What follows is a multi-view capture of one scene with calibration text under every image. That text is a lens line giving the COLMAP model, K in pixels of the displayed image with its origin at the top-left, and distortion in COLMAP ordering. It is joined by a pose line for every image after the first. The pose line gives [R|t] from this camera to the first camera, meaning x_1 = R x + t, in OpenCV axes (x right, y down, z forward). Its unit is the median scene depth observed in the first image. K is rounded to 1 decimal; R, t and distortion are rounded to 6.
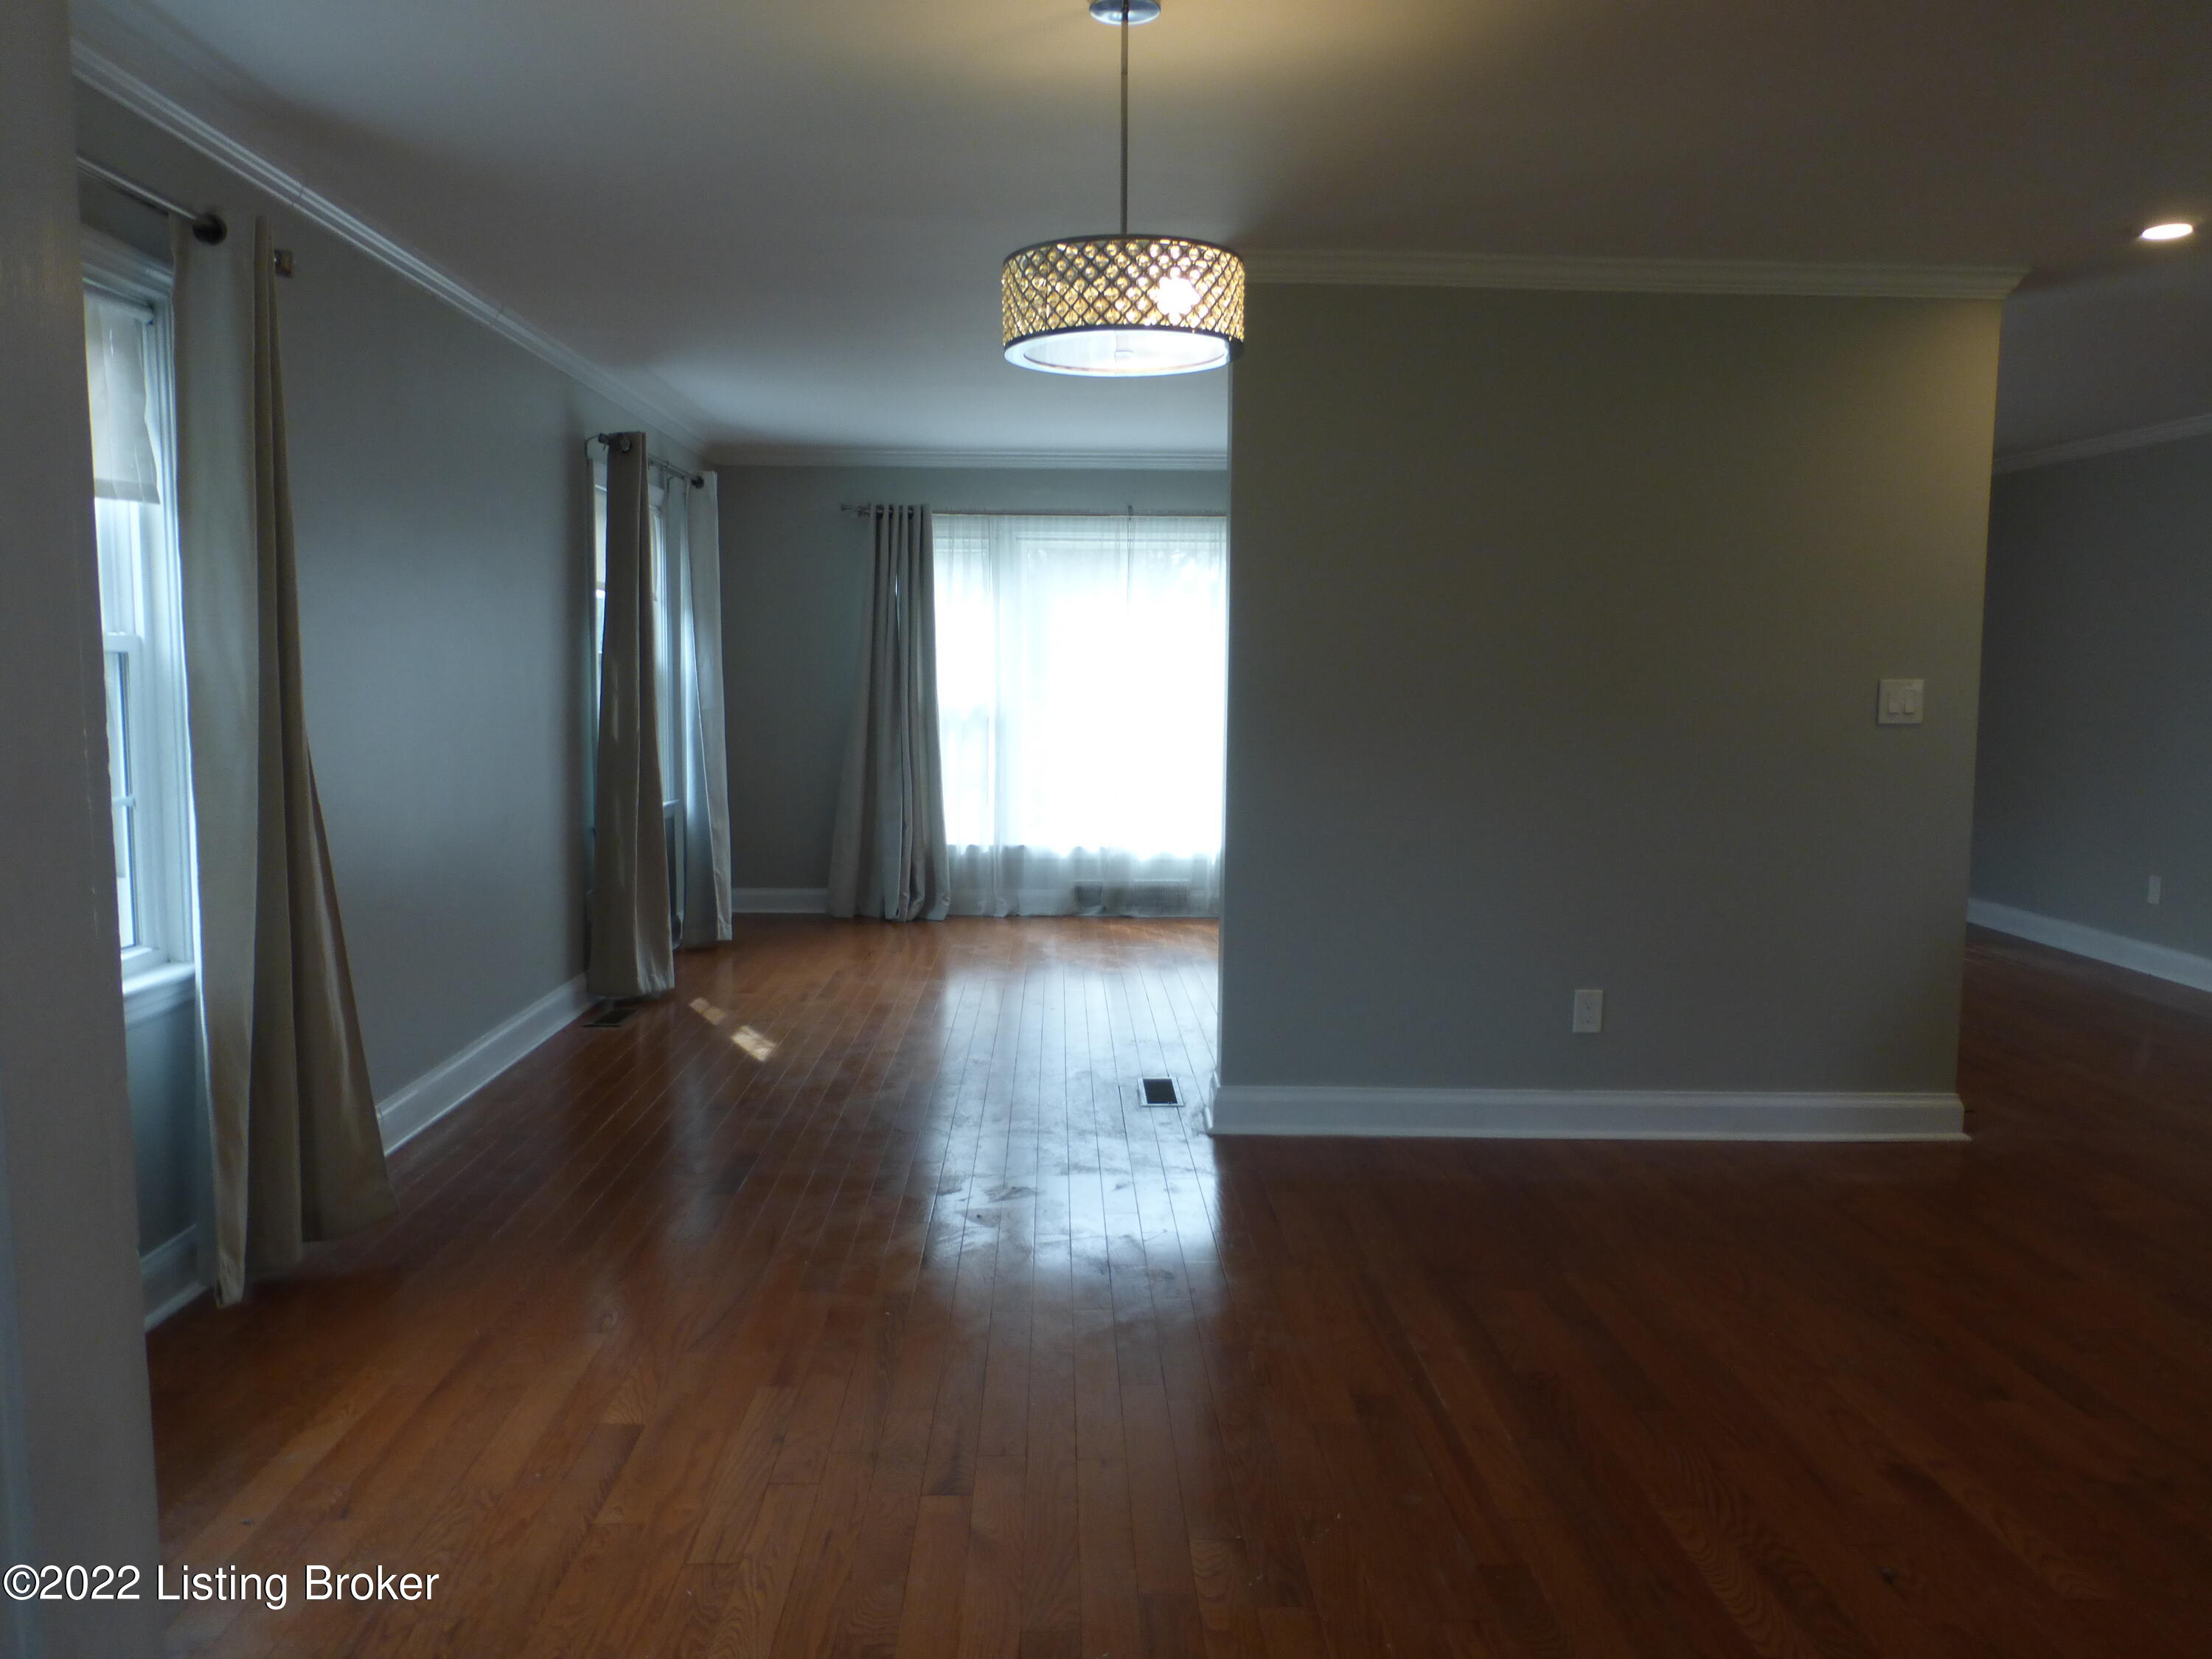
lens RADIAL K [[1639.5, 0, 1103.3], [0, 1639.5, 832.4], [0, 0, 1]] dist [-0.049342, 0.038003]
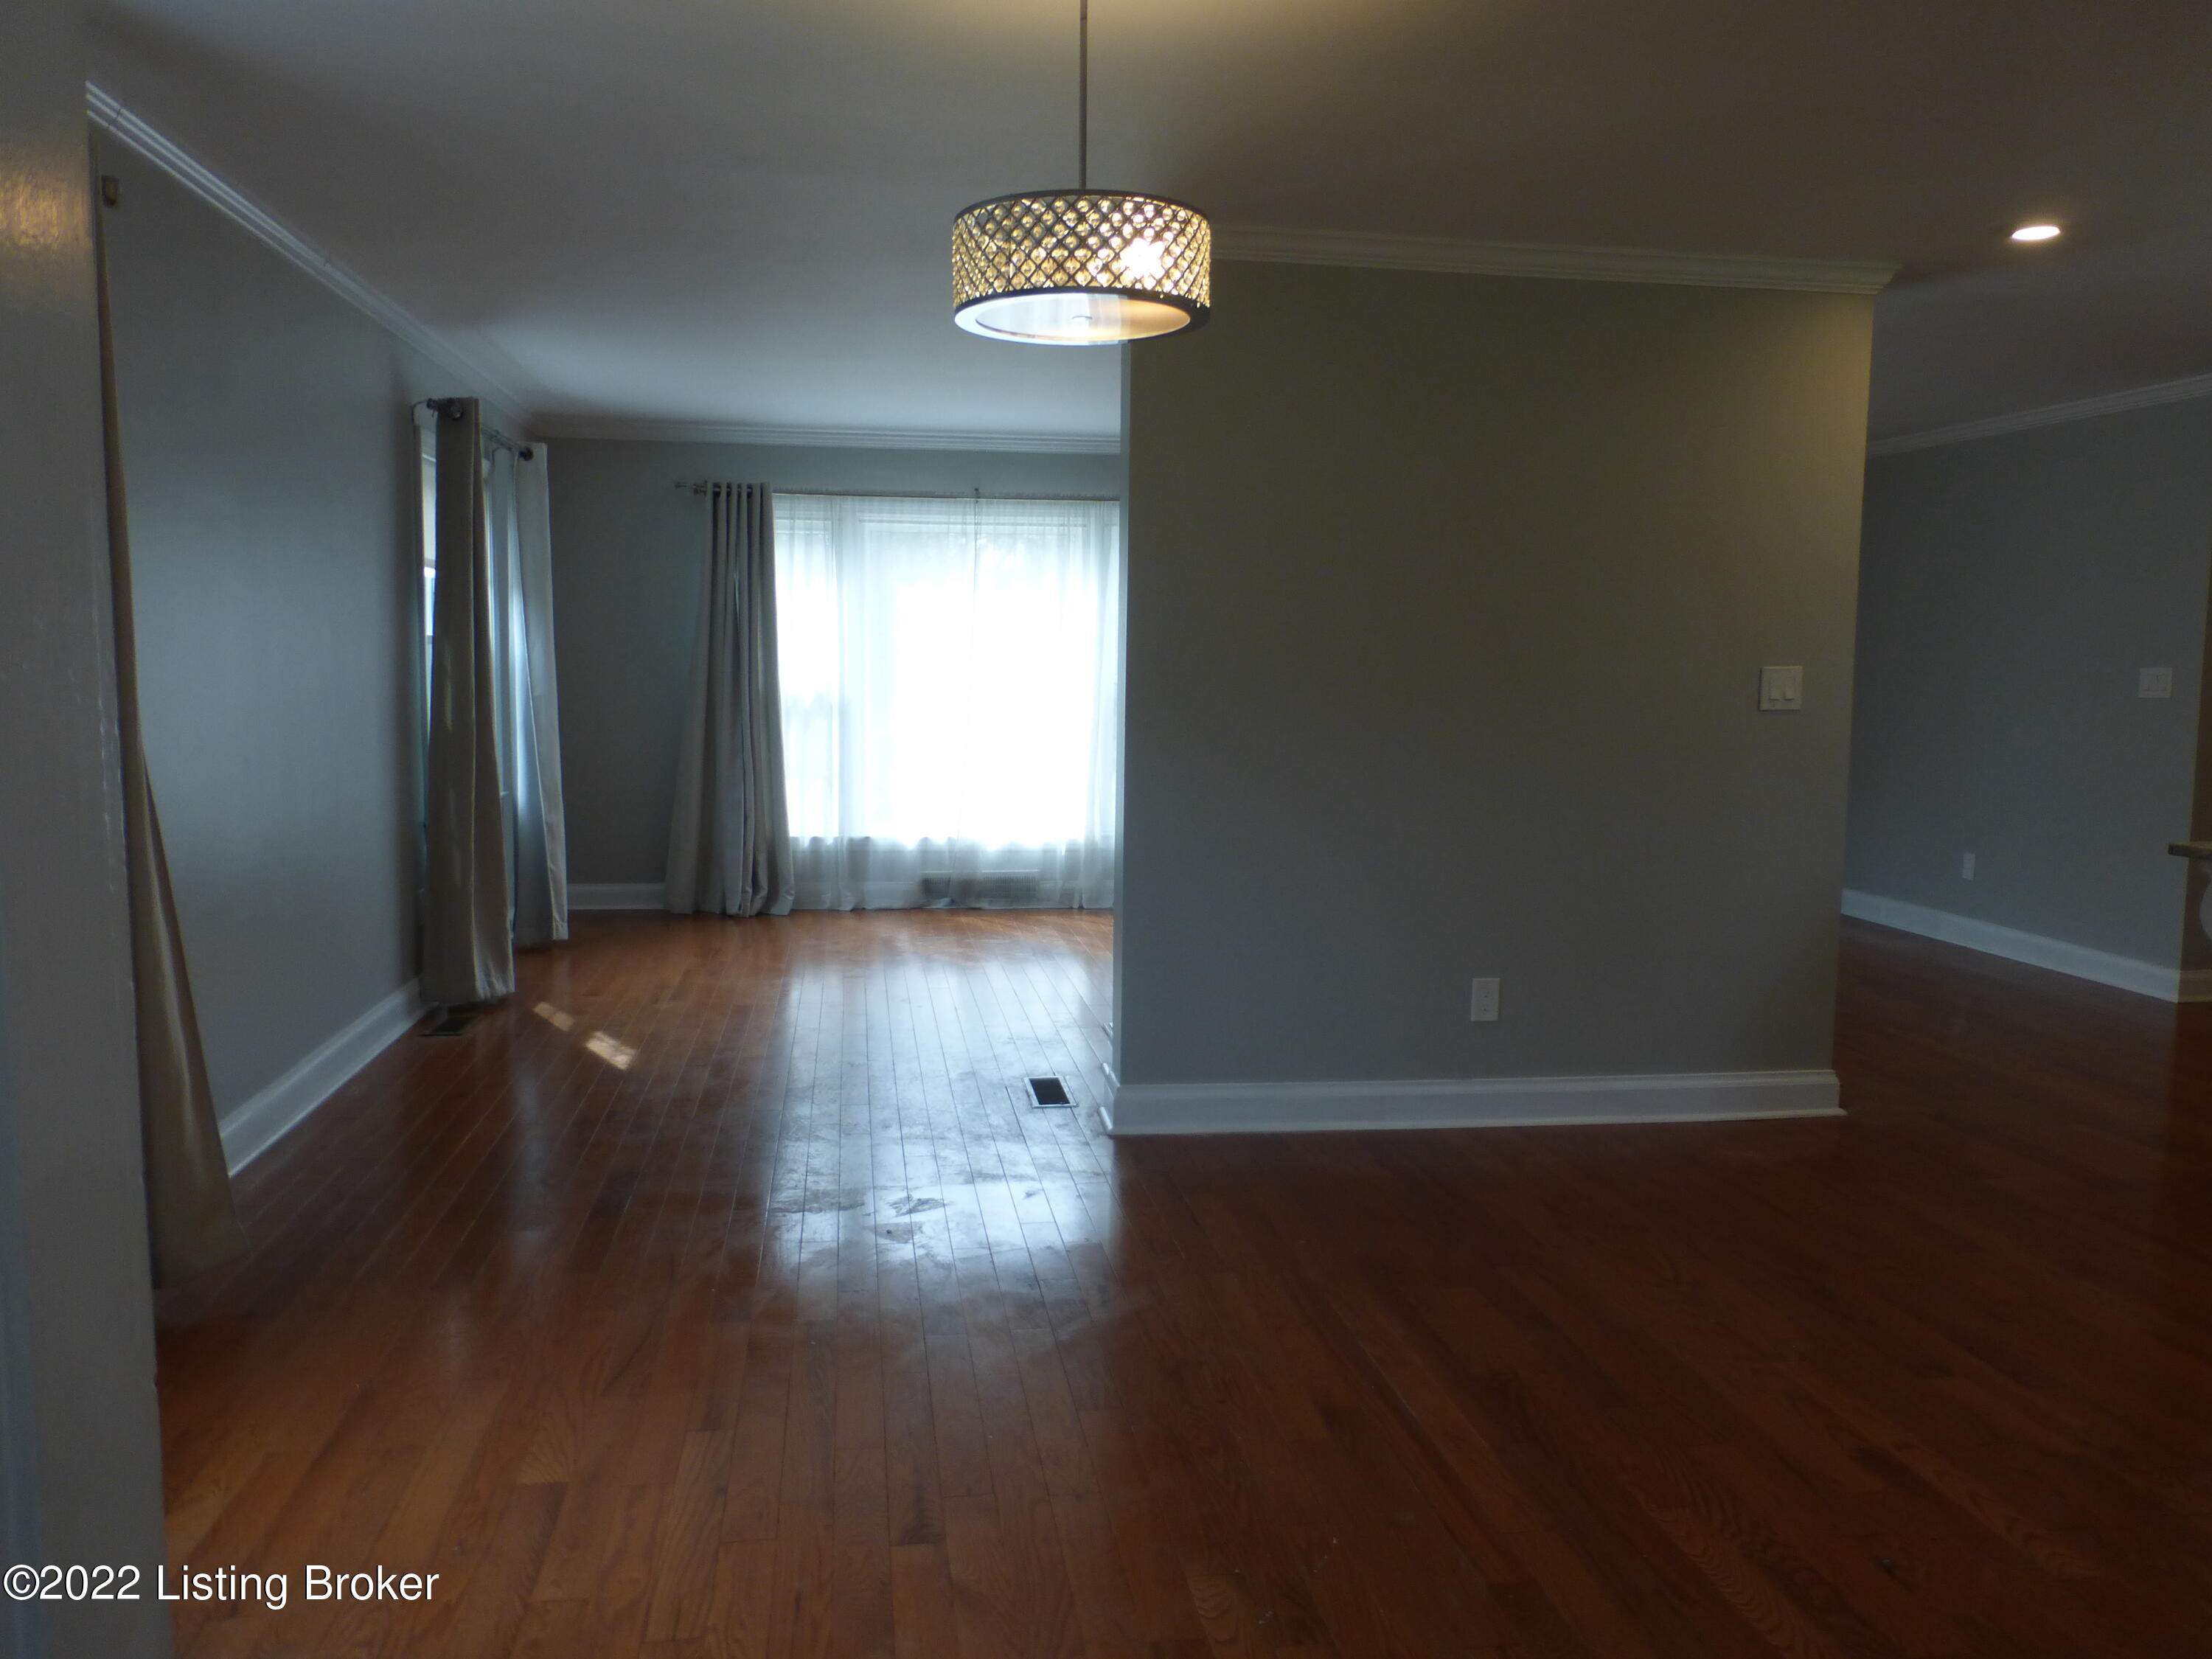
lens RADIAL K [[1639.5, 0, 1109.9], [0, 1639.5, 829.0], [0, 0, 1]] dist [-0.049342, 0.038003]
pose [[0.991801, -0.009745, 0.127422, -0.057783], [0.008929, 0.999936, 0.006974, -0.003352], [-0.127482, -0.005779, 0.991824, 0.038742]]
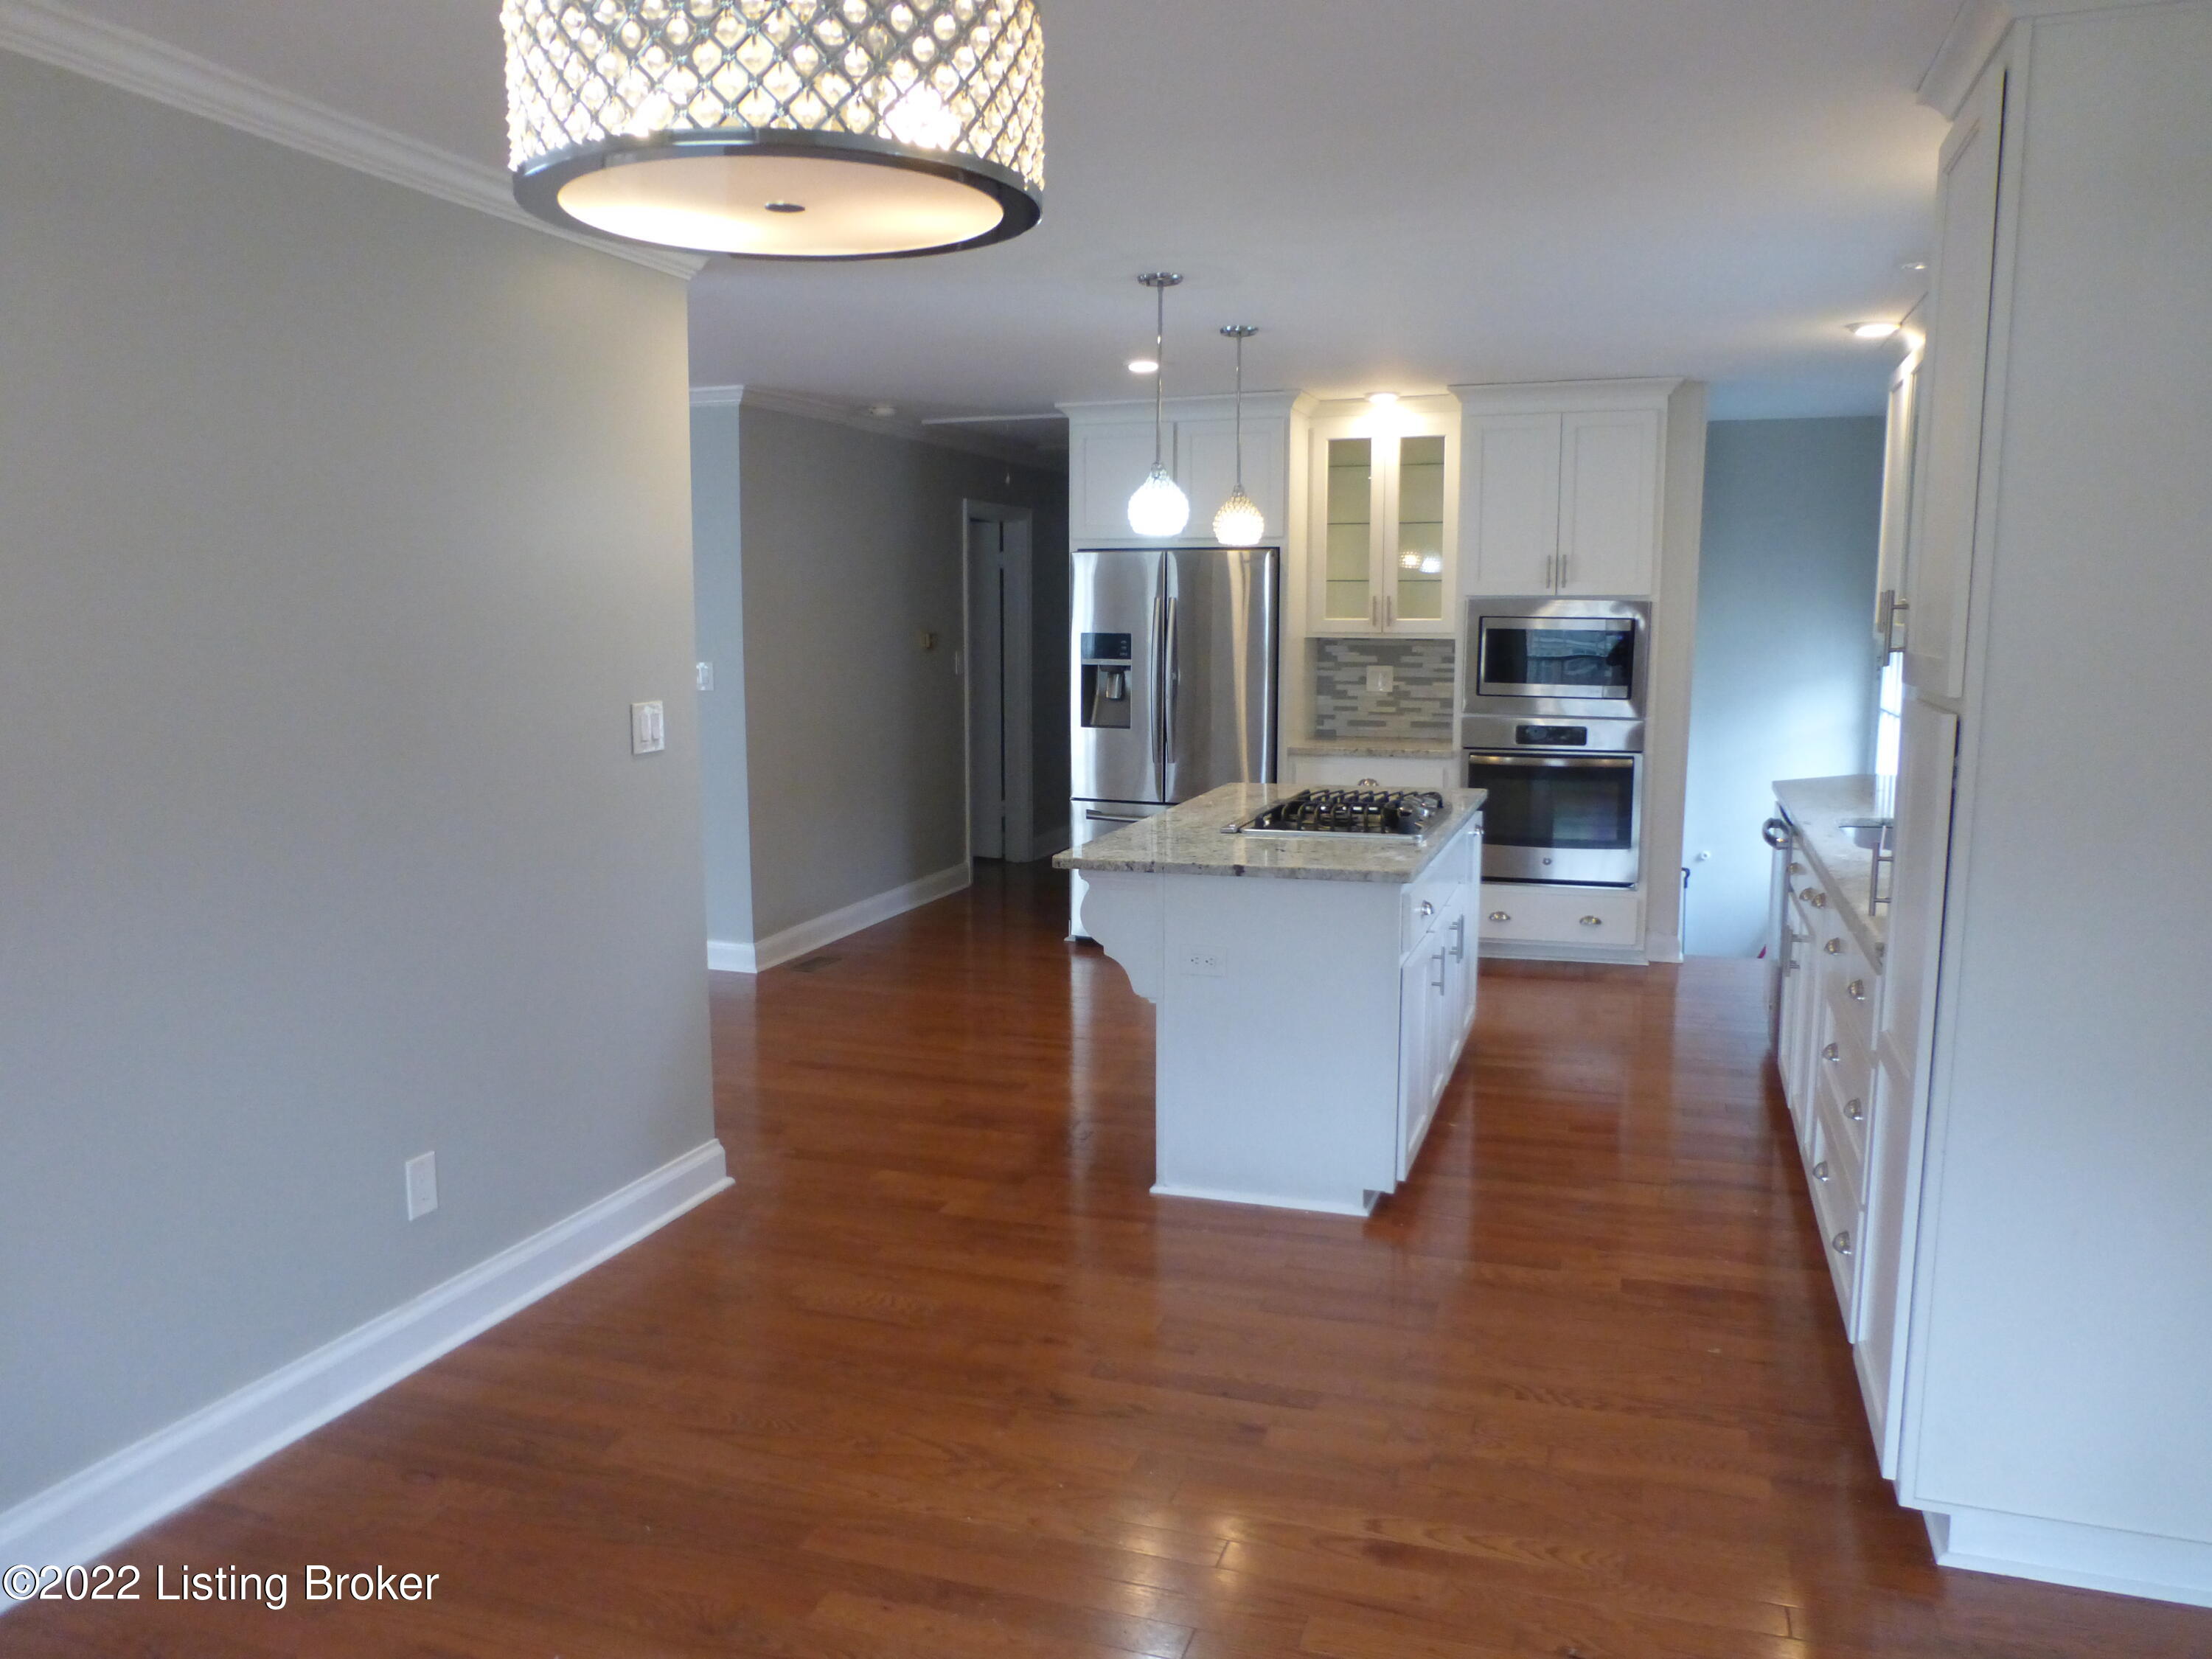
lens RADIAL K [[1639.5, 0, 1097.9], [0, 1639.5, 836.9], [0, 0, 1]] dist [-0.049342, 0.038003]
pose [[0.329289, -0.134129, 0.934654, -0.257319], [0.087329, 0.989943, 0.111296, -0.097618], [-0.940182, 0.044974, 0.337690, 0.470614]]
